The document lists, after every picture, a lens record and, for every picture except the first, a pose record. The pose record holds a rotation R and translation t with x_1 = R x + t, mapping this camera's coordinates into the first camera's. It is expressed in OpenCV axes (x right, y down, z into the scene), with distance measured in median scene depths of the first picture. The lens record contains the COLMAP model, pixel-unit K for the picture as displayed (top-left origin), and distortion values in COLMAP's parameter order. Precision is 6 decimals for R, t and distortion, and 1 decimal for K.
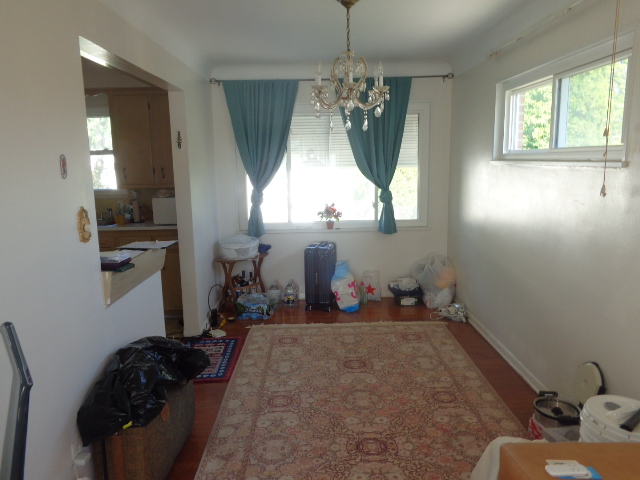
lens RADIAL K [[485.8, 0, 317.4], [0, 485.8, 239.3], [0, 0, 1]] dist [0.003543, 0.003401]
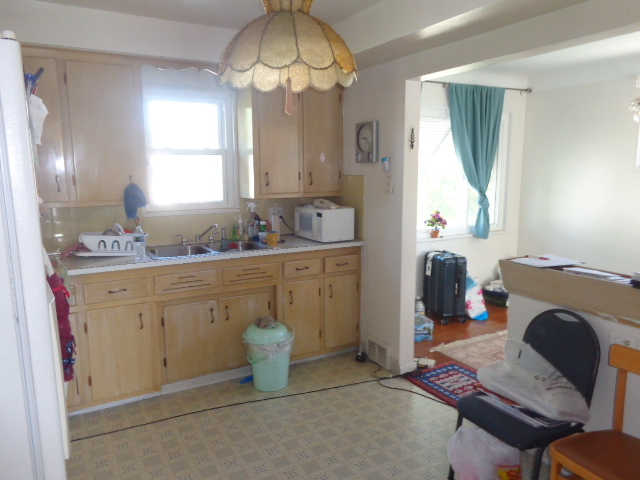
lens RADIAL K [[485.8, 0, 319.6], [0, 485.8, 240.2], [0, 0, 1]] dist [0.003543, 0.003401]
pose [[0.880644, -0.058882, 0.470106, -0.672558], [0.070534, 0.997483, -0.007192, -0.027533], [-0.468500, 0.039492, 0.882581, 0.273821]]
